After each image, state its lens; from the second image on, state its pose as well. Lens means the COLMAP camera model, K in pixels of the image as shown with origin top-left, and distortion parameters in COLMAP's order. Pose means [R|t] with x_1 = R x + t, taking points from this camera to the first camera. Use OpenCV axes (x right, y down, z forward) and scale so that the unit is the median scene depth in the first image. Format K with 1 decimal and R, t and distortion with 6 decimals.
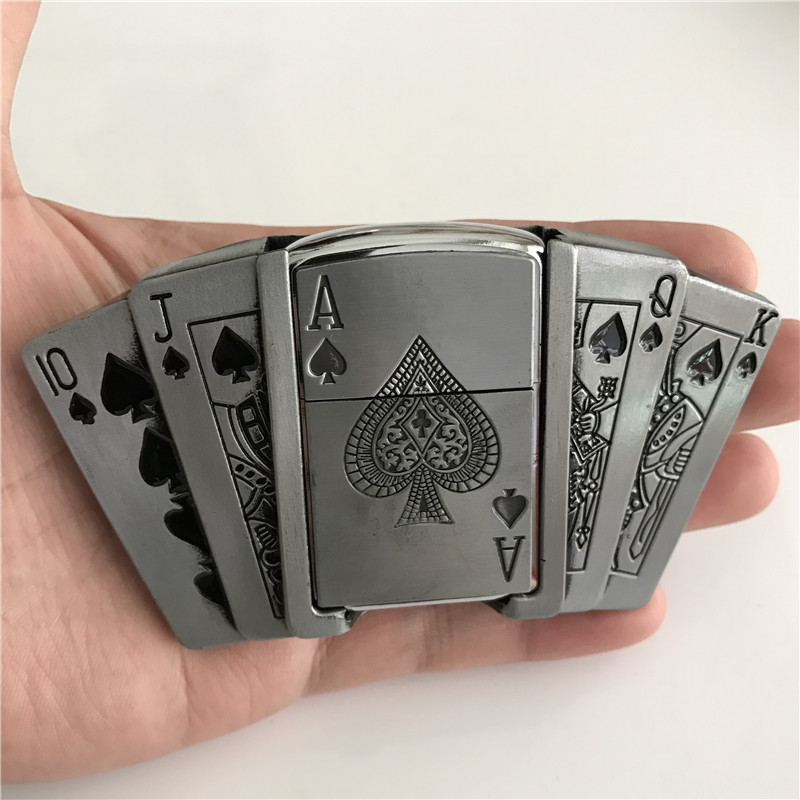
lens RADIAL K [[942.2, 0, 400.0], [0, 942.2, 400.0], [0, 0, 1]] dist [0.183920, -0.933956]
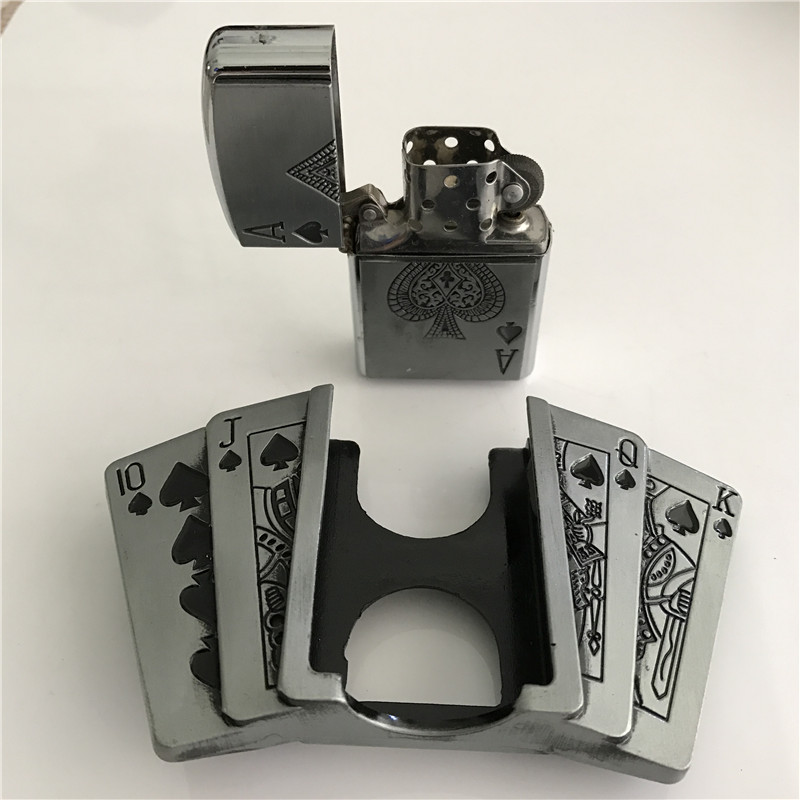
lens RADIAL K [[942.2, 0, 400.0], [0, 942.2, 400.0], [0, 0, 1]] dist [0.183920, -0.933956]
pose [[0.997702, 0.002615, -0.067699, 0.062030], [-0.060565, 0.482244, -0.873941, 0.922883], [0.030362, 0.876033, 0.481294, 0.323020]]
